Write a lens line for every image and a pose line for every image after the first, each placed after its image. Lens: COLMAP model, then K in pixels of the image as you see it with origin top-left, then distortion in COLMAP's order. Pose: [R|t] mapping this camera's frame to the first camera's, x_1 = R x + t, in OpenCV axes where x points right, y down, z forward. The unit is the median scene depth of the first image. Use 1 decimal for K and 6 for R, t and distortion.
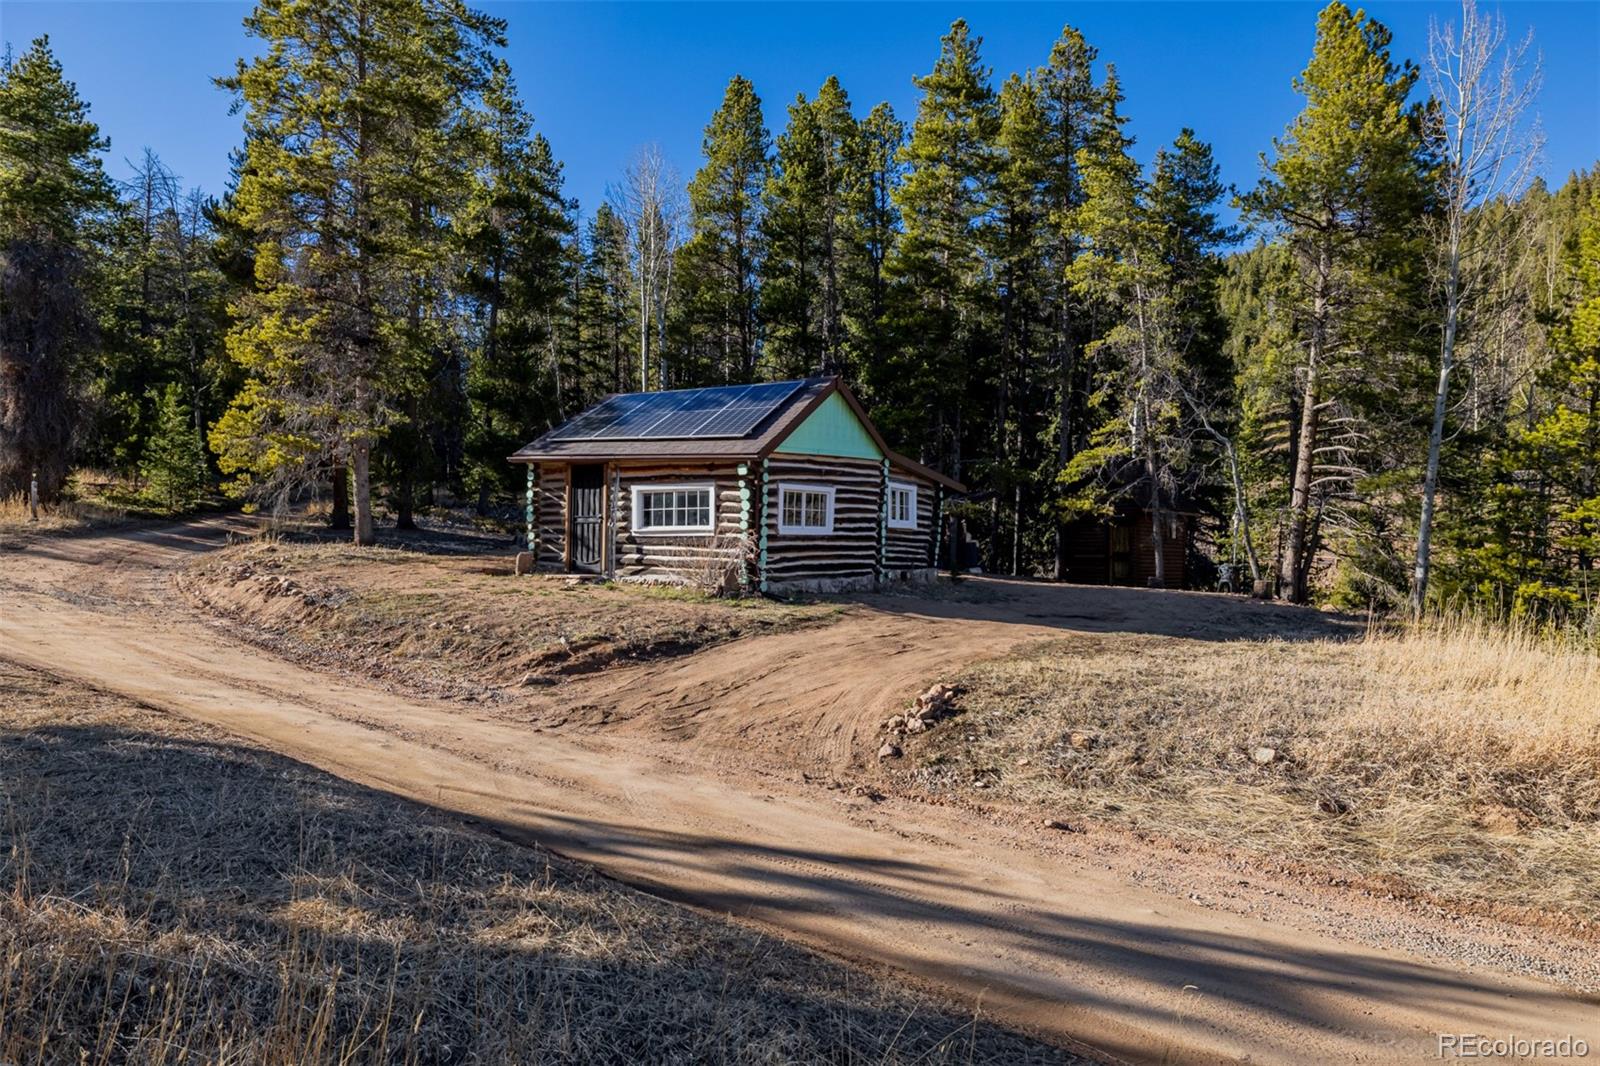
lens RADIAL K [[1050.6, 0, 800.0], [0, 1050.6, 533.0], [0, 0, 1]] dist [-0.006839, -0.001089]
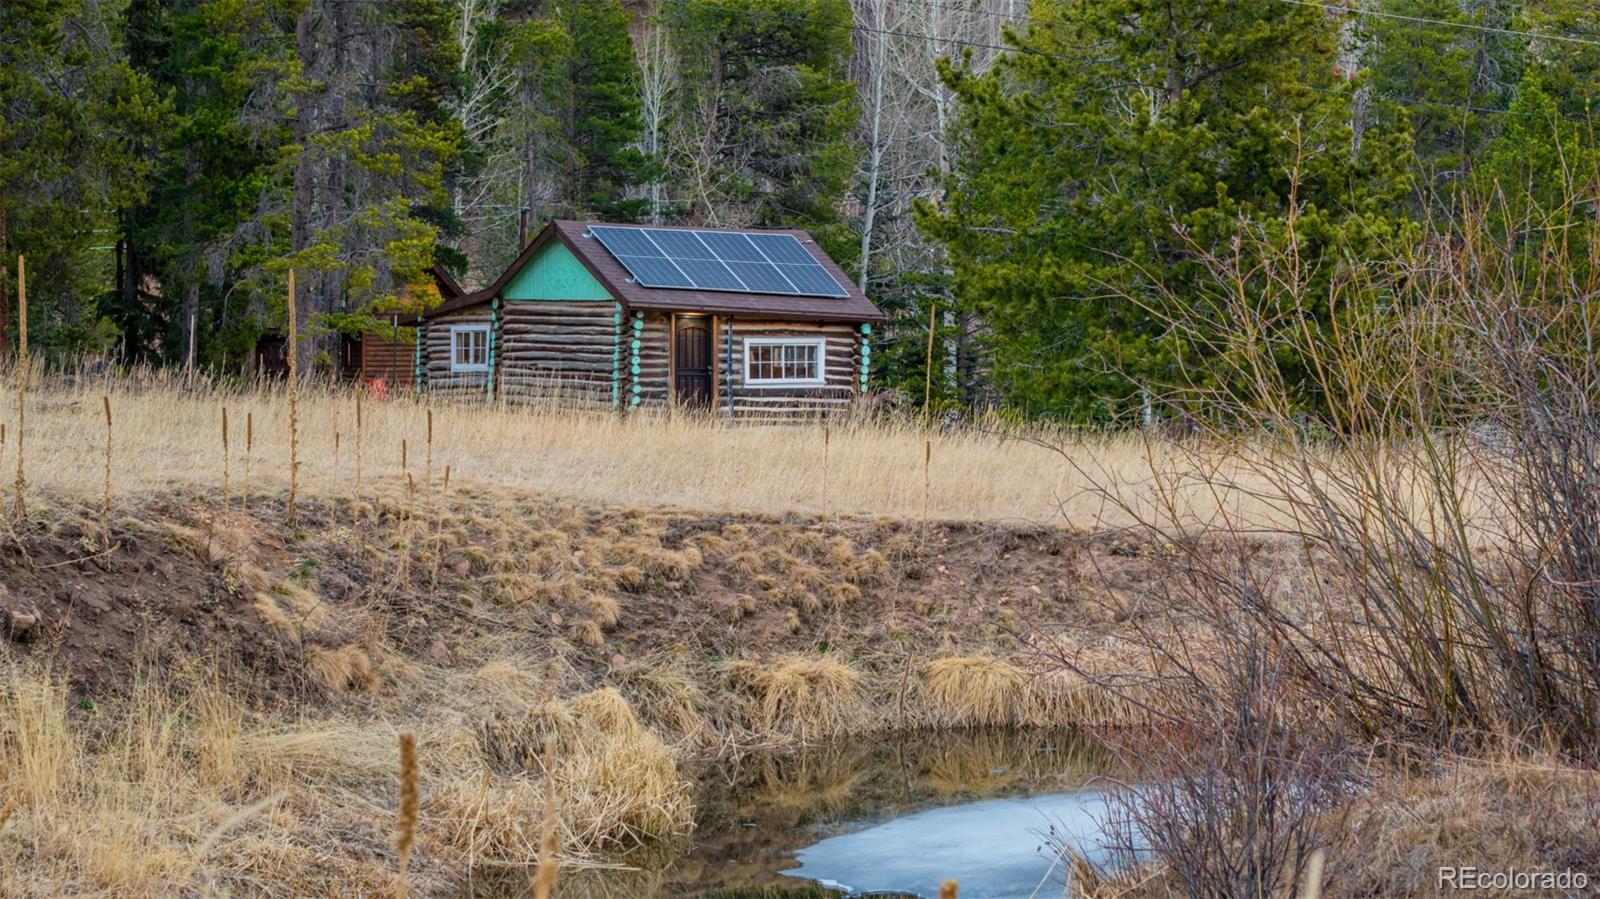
lens RADIAL K [[3161.0, 0, 800.0], [0, 3161.0, 449.5], [0, 0, 1]] dist [-0.087919, -0.101755]
pose [[0.385428, -0.039814, 0.921878, -2.876896], [-0.019553, 0.998492, 0.051298, -0.093338], [-0.922531, -0.037797, 0.384069, -0.209878]]
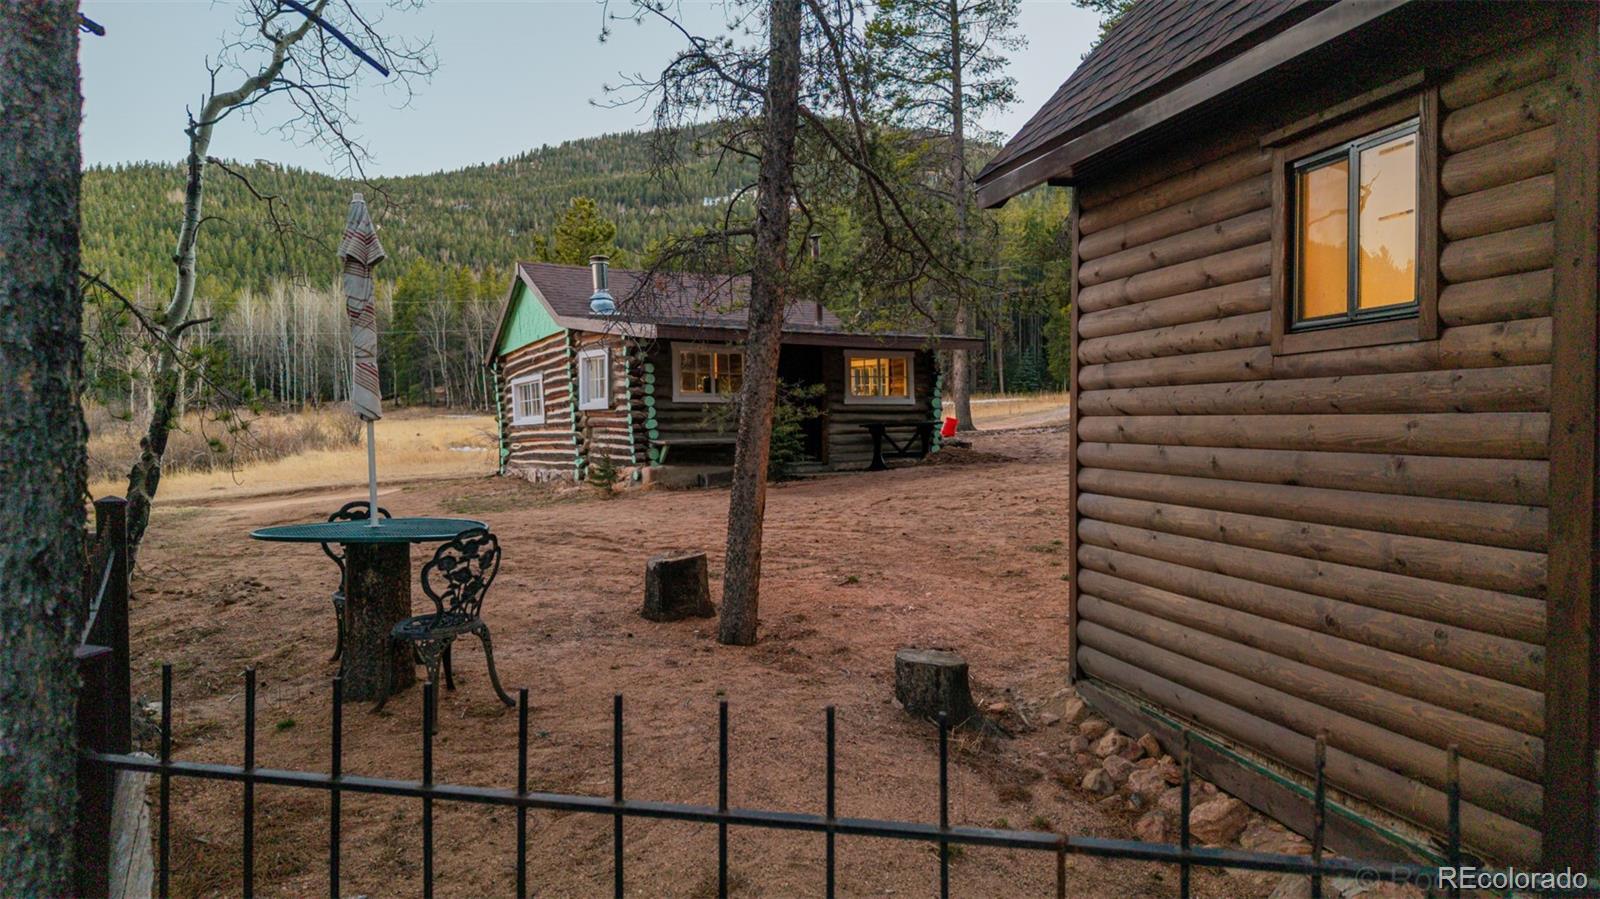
lens RADIAL K [[1065.2, 0, 800.0], [0, 1065.2, 449.5], [0, 0, 1]] dist [0.061951, -0.081998]
pose [[-0.474291, -0.000758, -0.880368, 0.800691], [0.003189, 0.999992, -0.002579, 0.029983], [0.880362, -0.004031, -0.474285, 1.714017]]
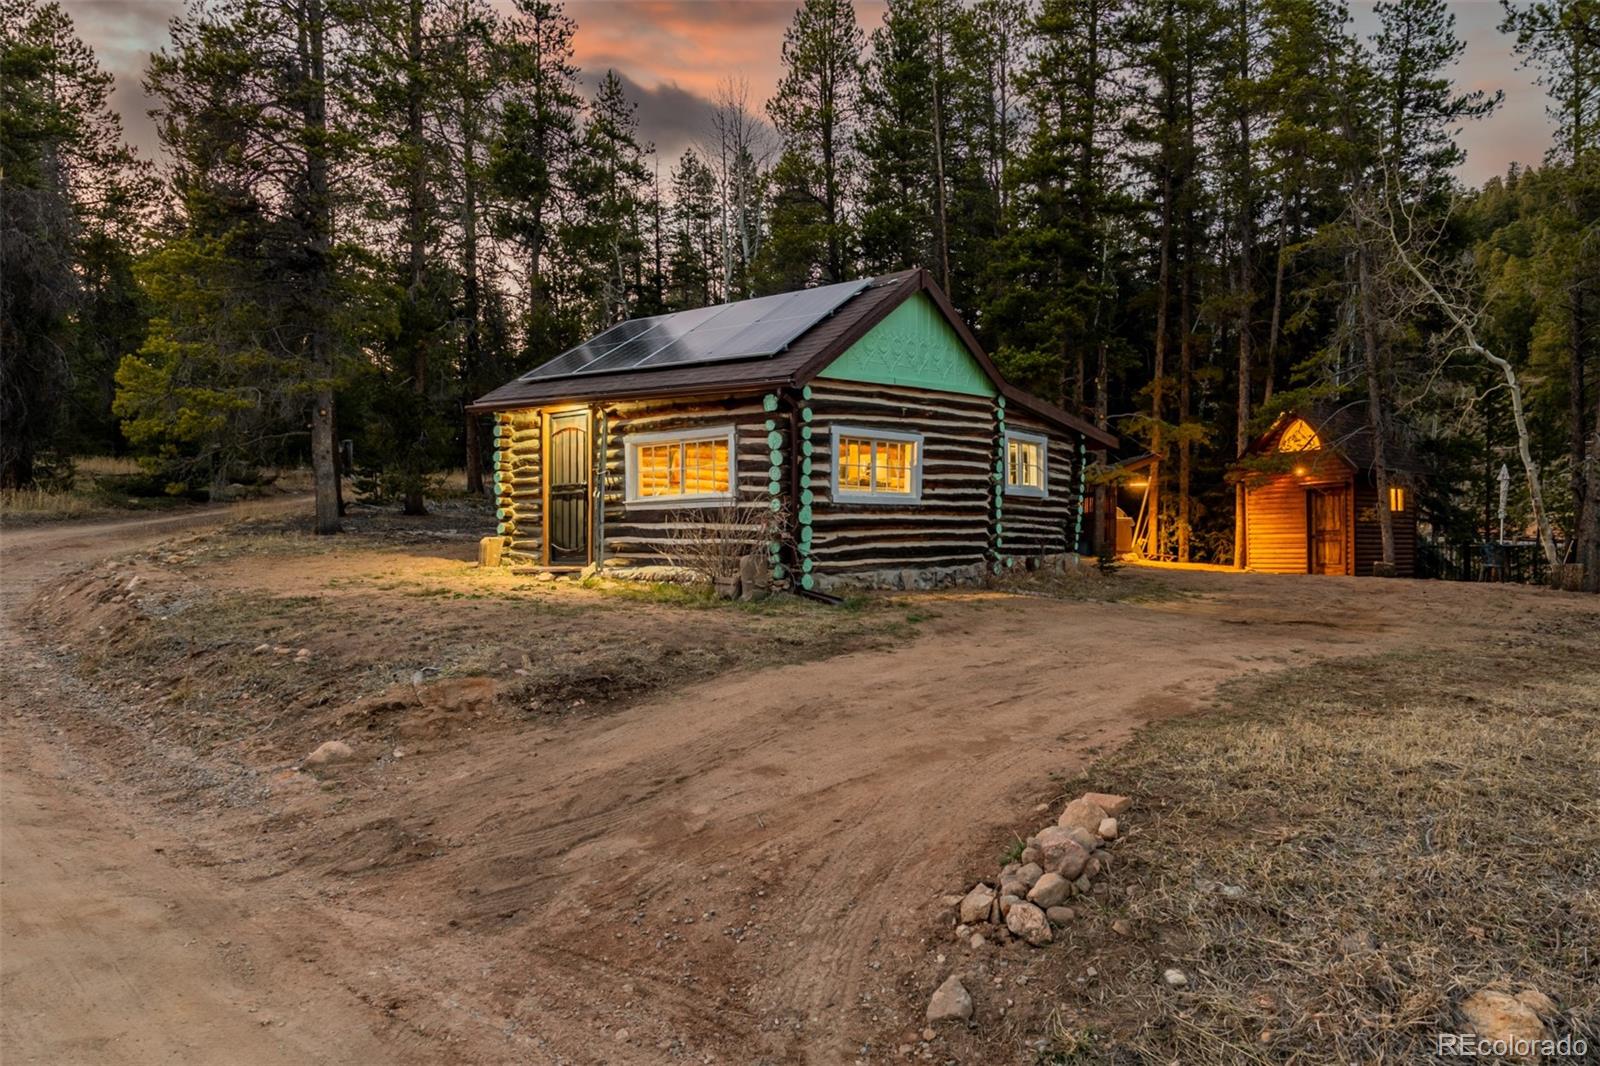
lens RADIAL K [[1085.7, 0, 800.0], [0, 1085.7, 533.0], [0, 0, 1]] dist [-0.000412, -0.004958]
pose [[0.992453, -0.016290, -0.121537, 0.039817], [0.017174, 0.999833, 0.006229, 0.014812], [0.121415, -0.008269, 0.992567, 0.299447]]
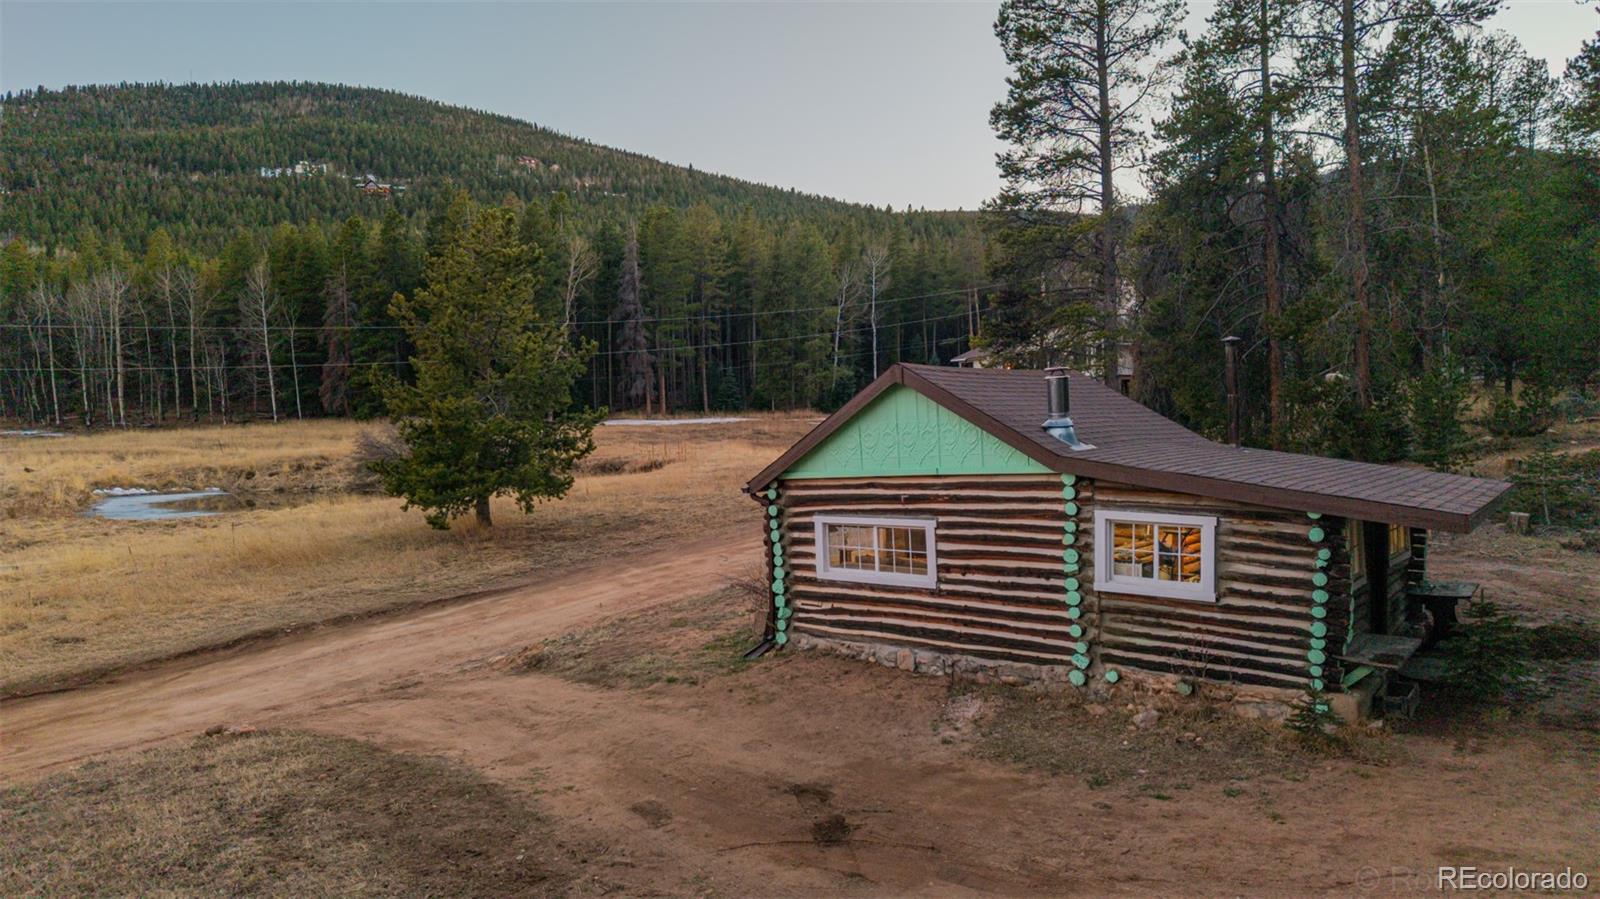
lens RADIAL K [[1081.3, 0, 800.0], [0, 1081.3, 449.5], [0, 0, 1]] dist [0.004207, -0.000146]
pose [[-0.118292, 0.001147, -0.992978, 0.761790], [0.009350, 0.999956, 0.000042, -0.092447], [0.992935, -0.009280, -0.118298, 1.024434]]
